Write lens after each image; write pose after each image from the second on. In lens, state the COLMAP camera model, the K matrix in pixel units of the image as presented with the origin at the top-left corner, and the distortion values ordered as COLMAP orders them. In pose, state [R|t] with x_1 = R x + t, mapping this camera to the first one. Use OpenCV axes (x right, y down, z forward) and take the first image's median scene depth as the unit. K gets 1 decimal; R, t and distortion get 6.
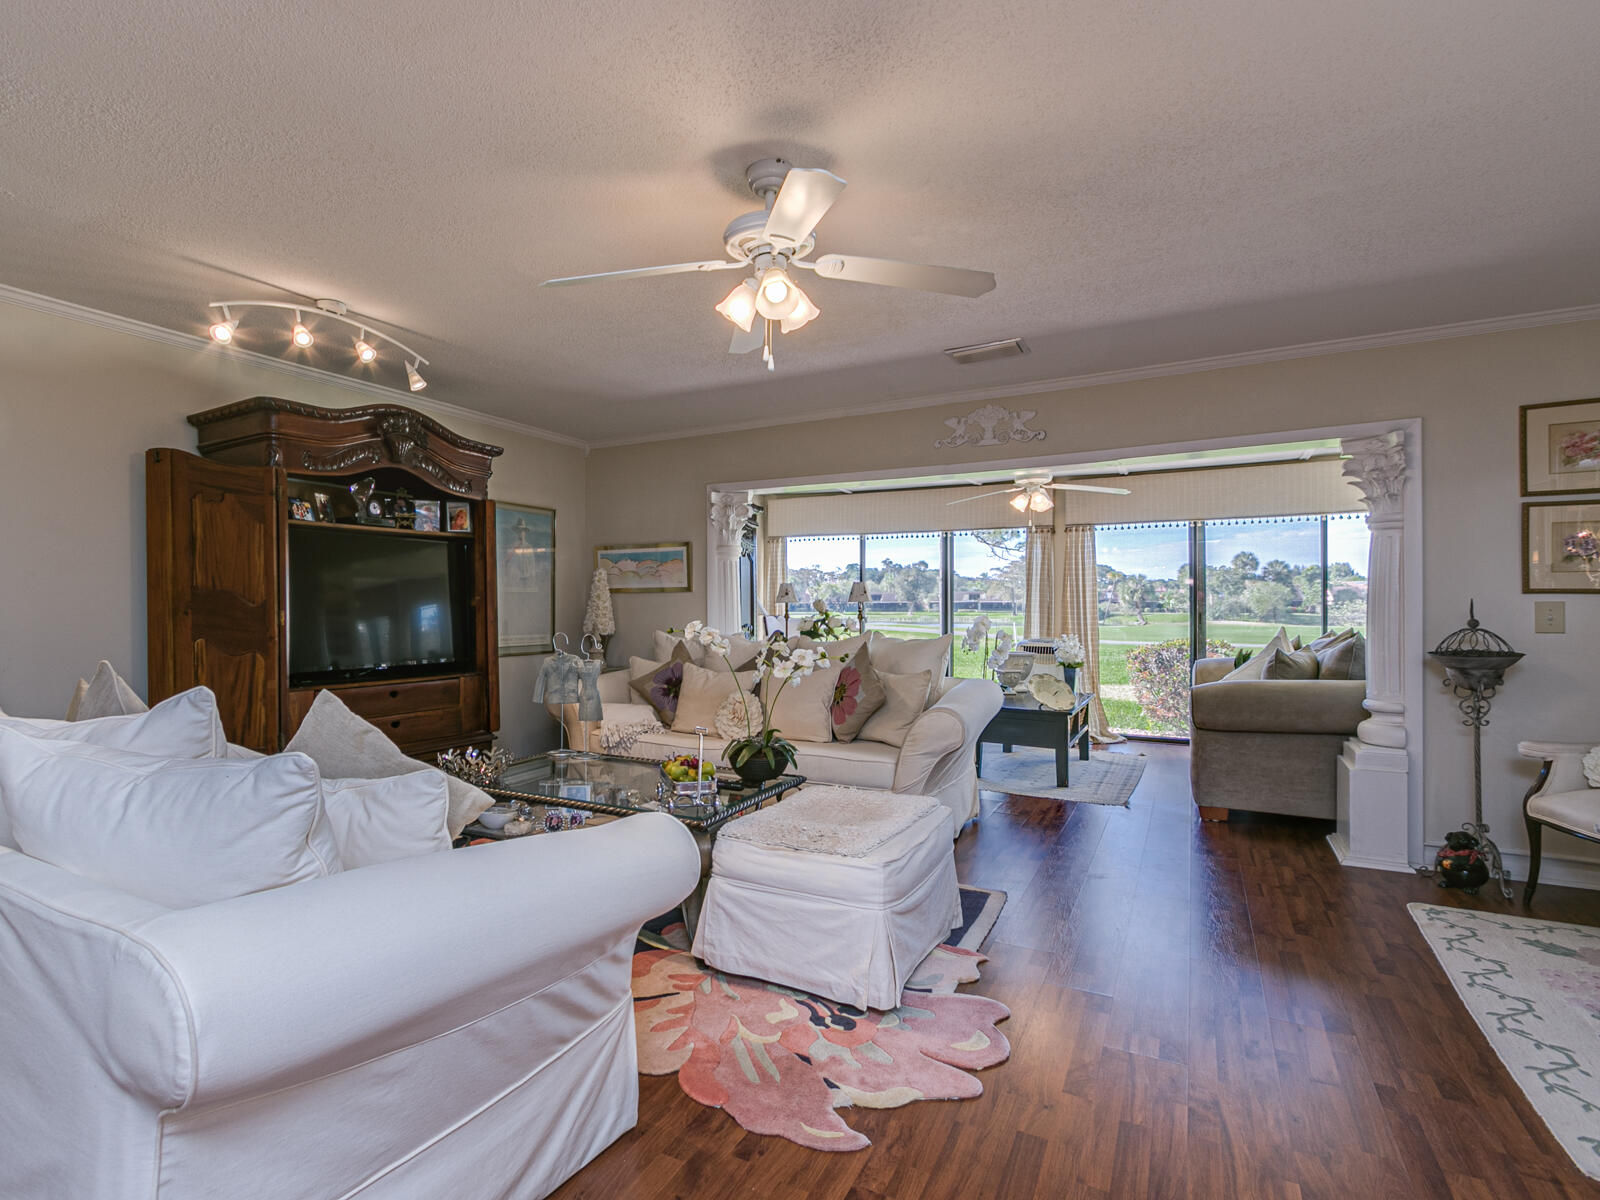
lens RADIAL K [[820.0, 0, 709.3], [0, 820.0, 603.3], [0, 0, 1]] dist [0.003405, -0.000824]
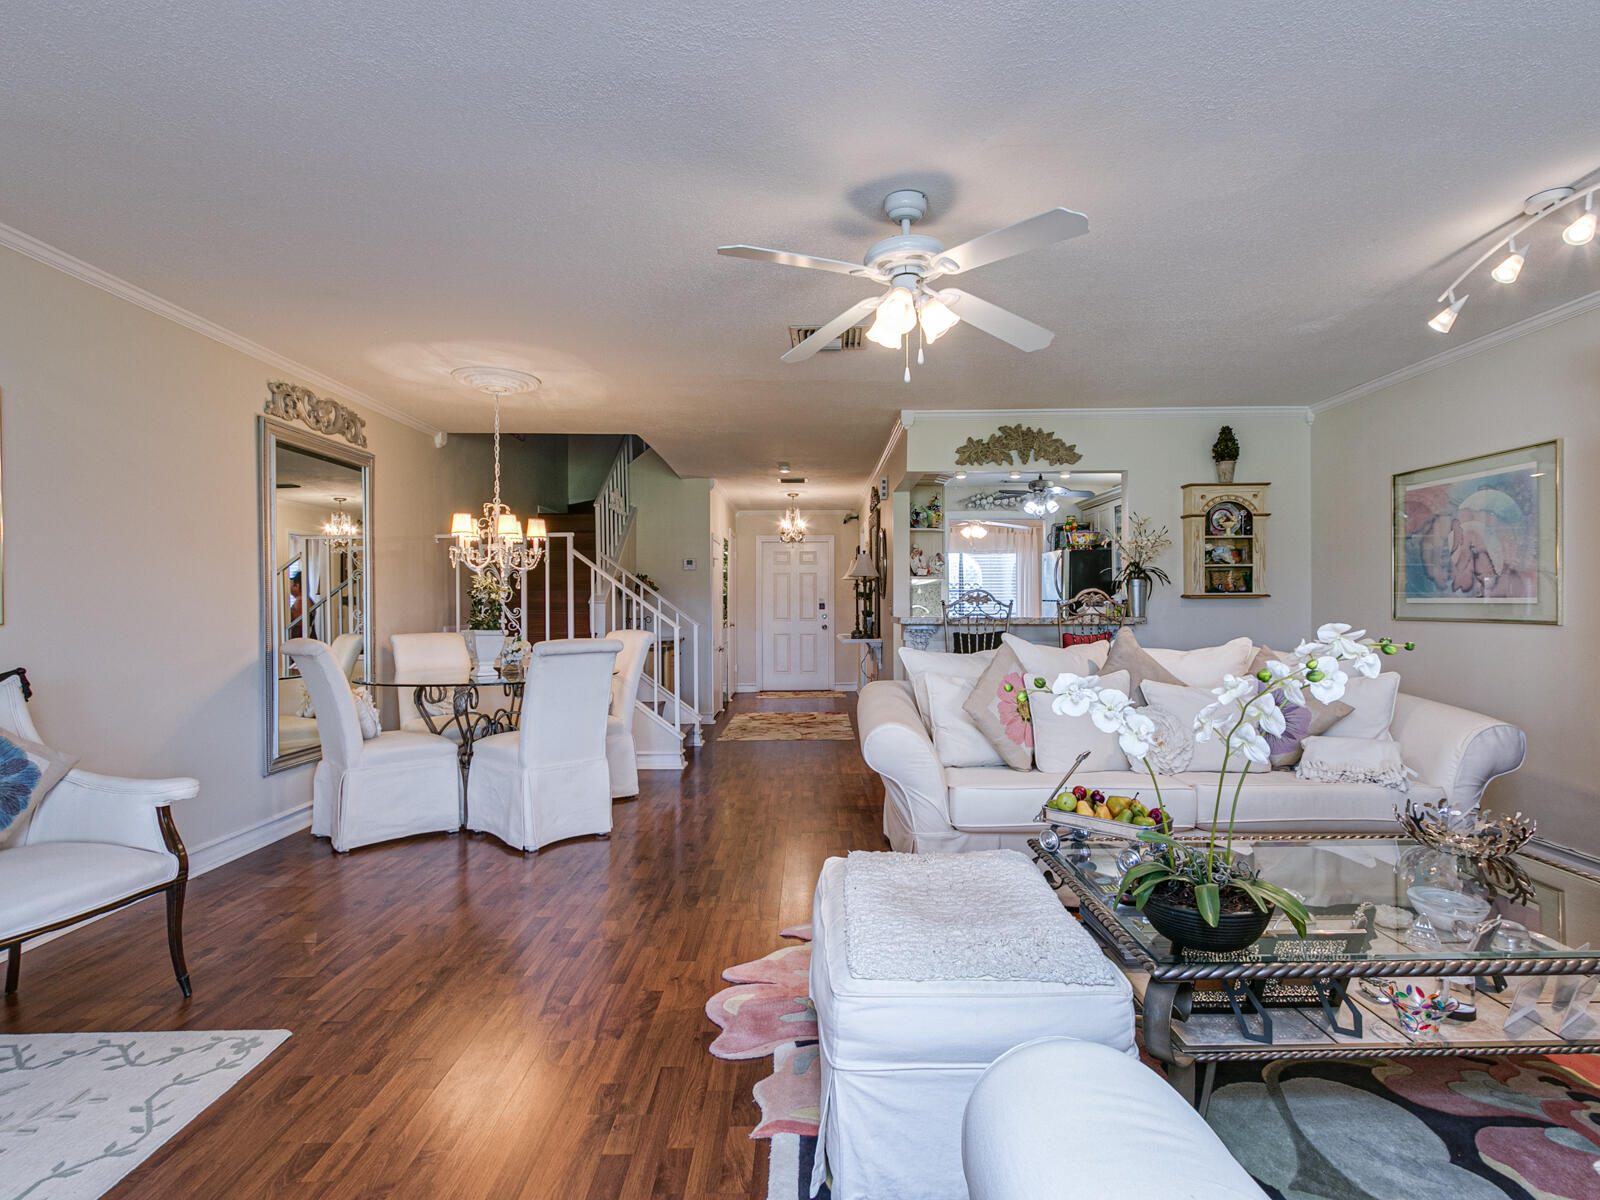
lens RADIAL K [[816.6, 0, 816.0], [0, 816.6, 602.8], [0, 0, 1]] dist [0.002596, -0.001021]
pose [[-0.858706, 0.005602, -0.512437, 0.483500], [0.008998, 0.999951, -0.004147, 0.007903], [0.512389, -0.008172, -0.858715, 1.227211]]
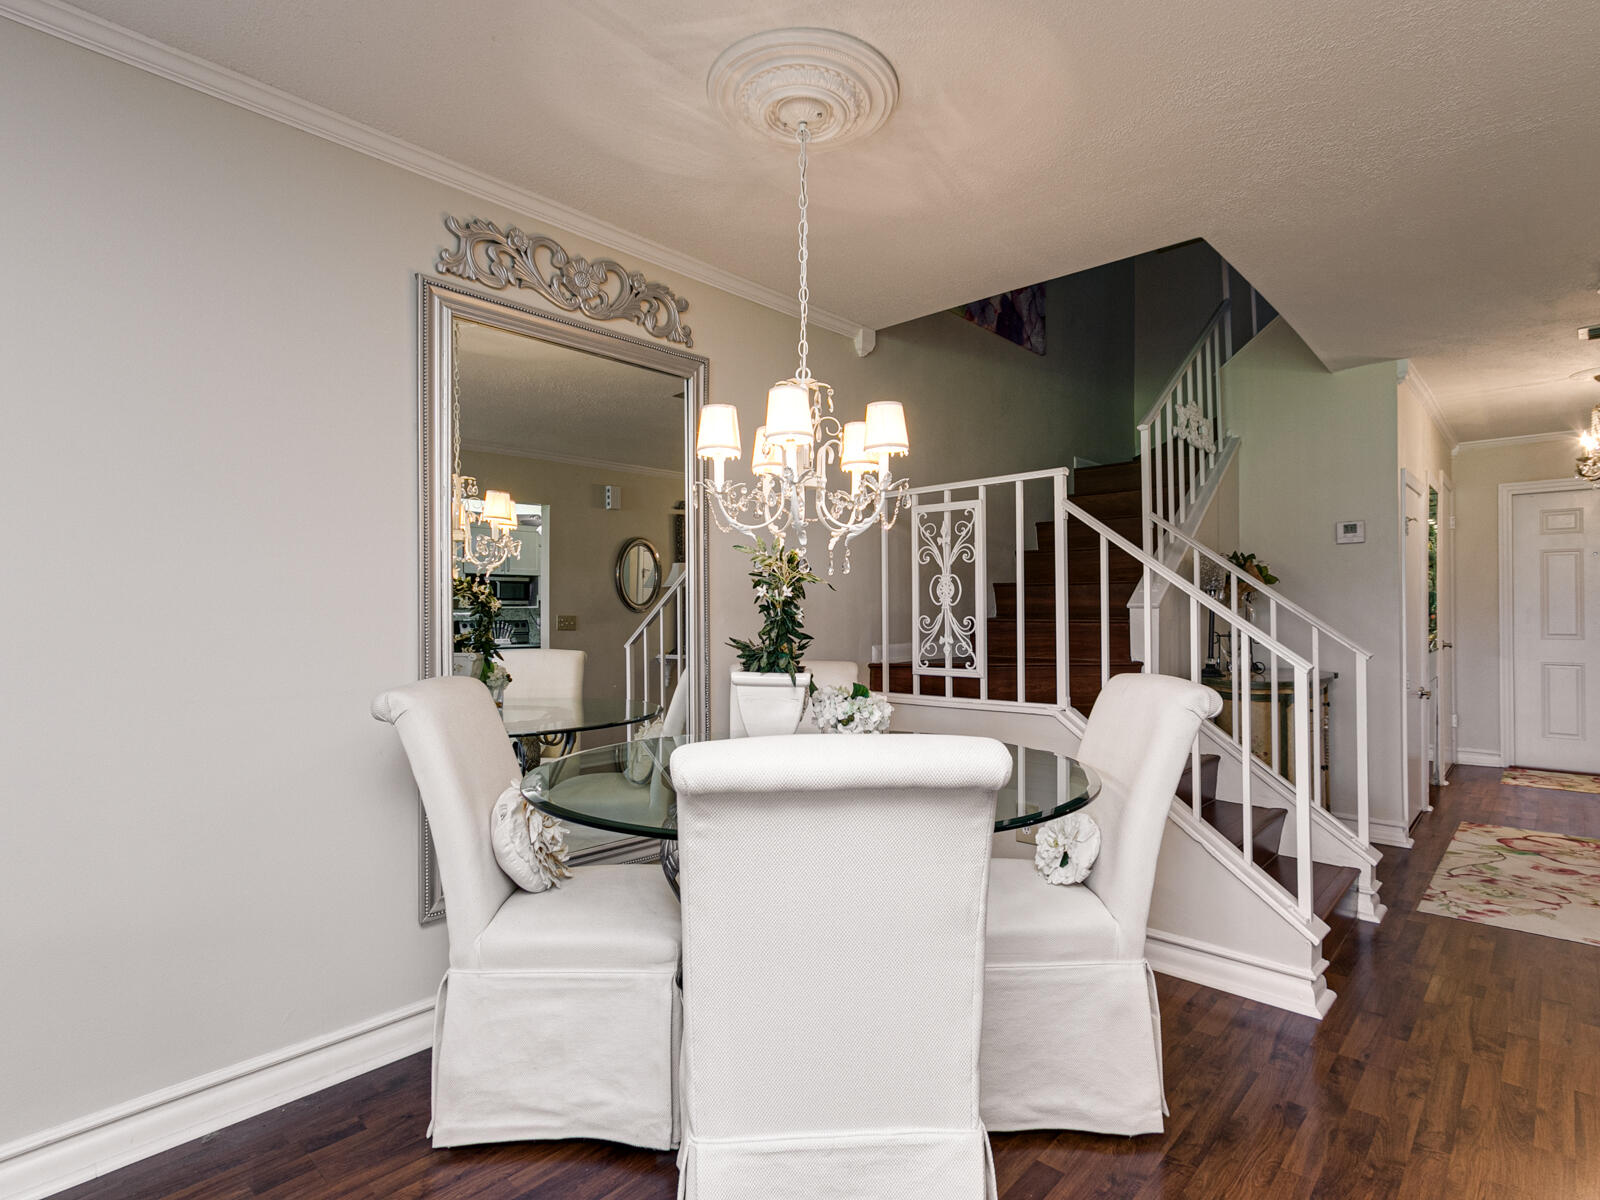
lens RADIAL K [[816.6, 0, 816.0], [0, 816.6, 602.8], [0, 0, 1]] dist [0.002596, -0.001021]
pose [[-0.978242, 0.009135, 0.207266, 0.133945], [0.006266, 0.999875, -0.014495, 0.002749], [-0.207372, -0.012881, -0.978177, 0.417868]]
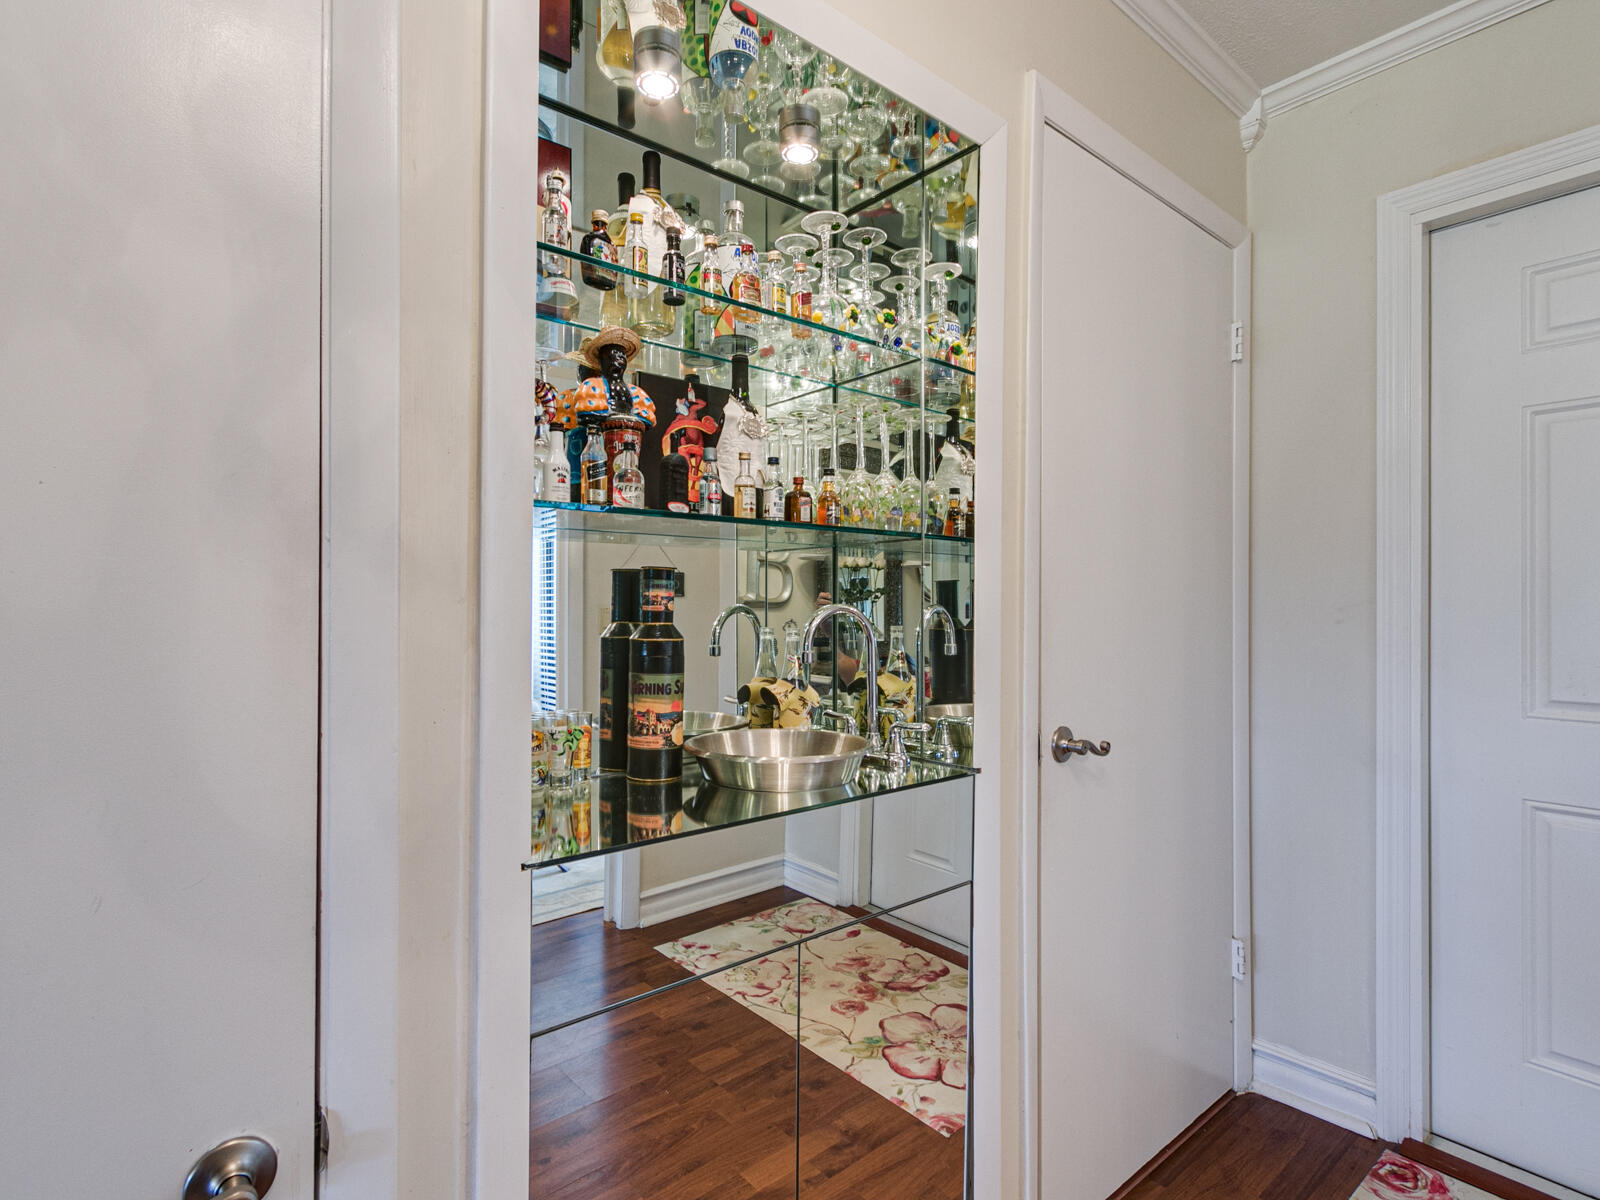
lens RADIAL K [[816.8, 0, 795.9], [0, 816.8, 603.9], [0, 0, 1]] dist [0.003708, -0.000597]
pose [[-0.942265, 0.002248, 0.334859, -0.740002], [0.000076, 0.999979, -0.006500, -0.003797], [-0.334867, -0.006099, -0.942246, -0.944442]]
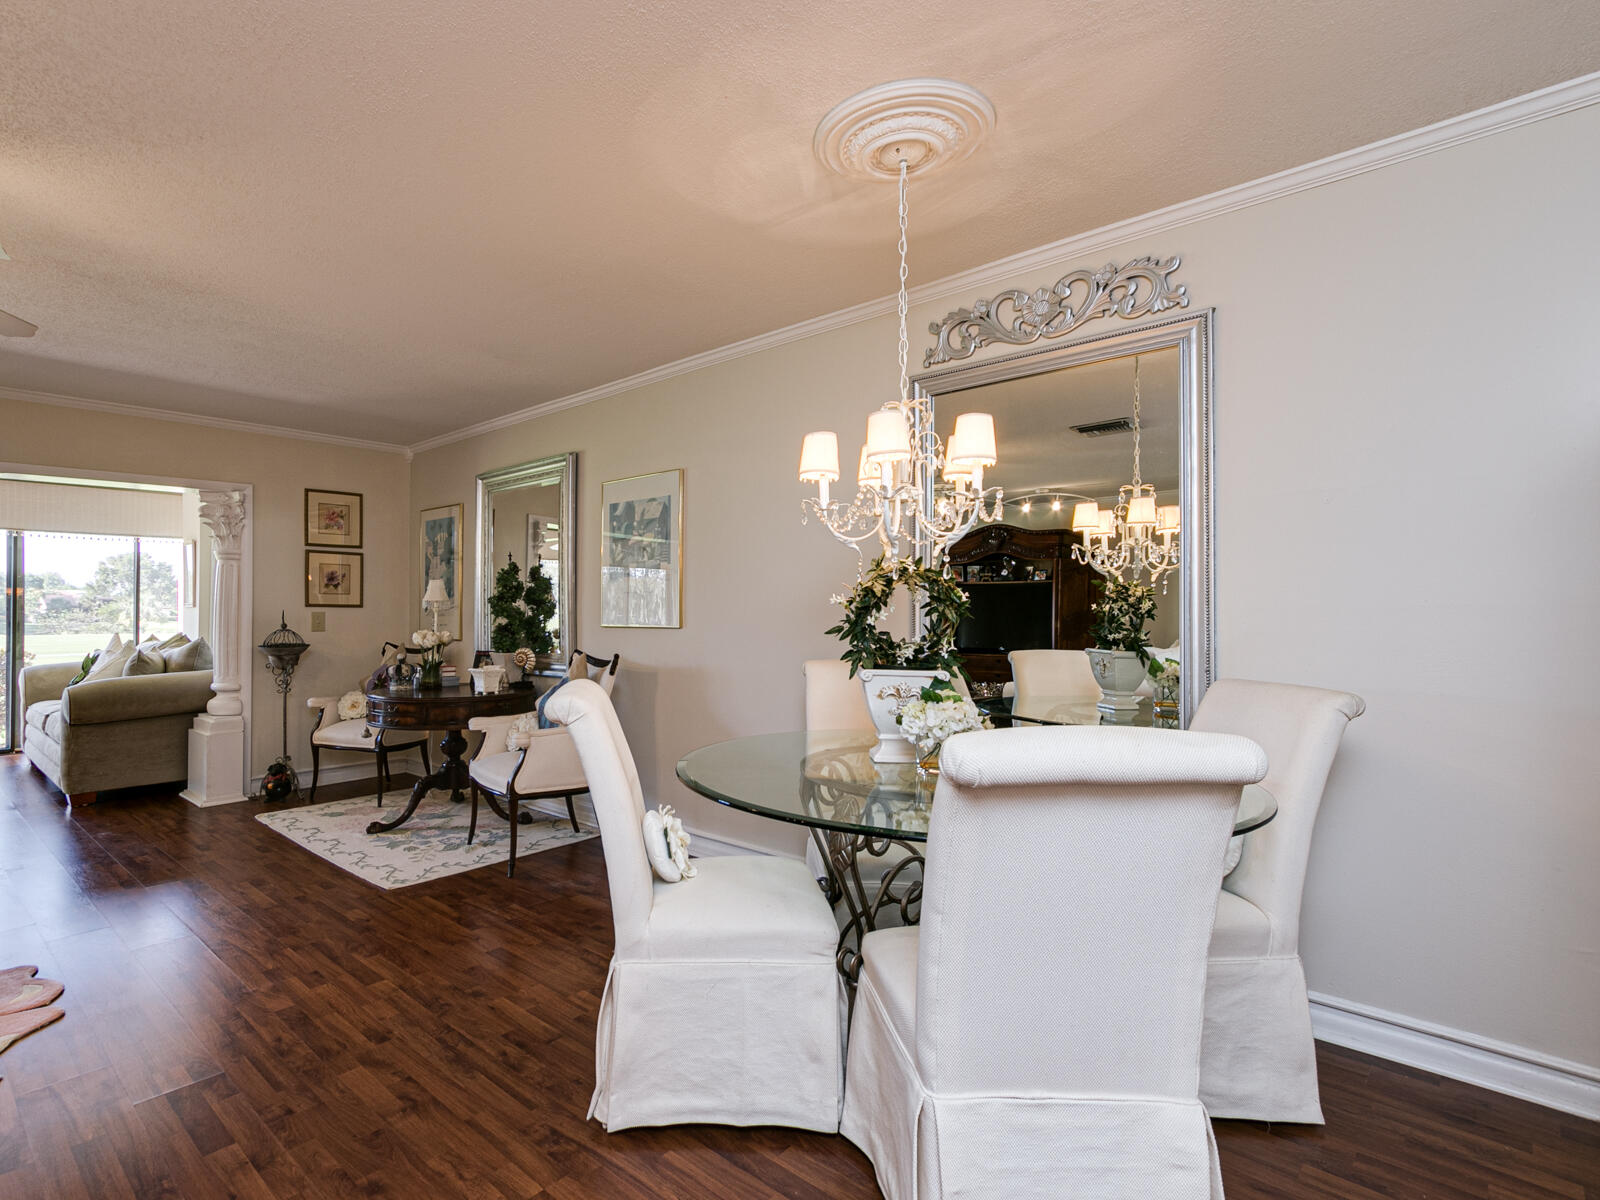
lens RADIAL K [[813.6, 0, 711.7], [0, 813.6, 601.9], [0, 0, 1]] dist [0.002433, 0.000203]
pose [[0.232023, 0.014054, 0.972609, -0.356872], [-0.001927, 0.999900, -0.013988, -0.000577], [-0.972708, 0.001372, 0.232027, -0.127251]]
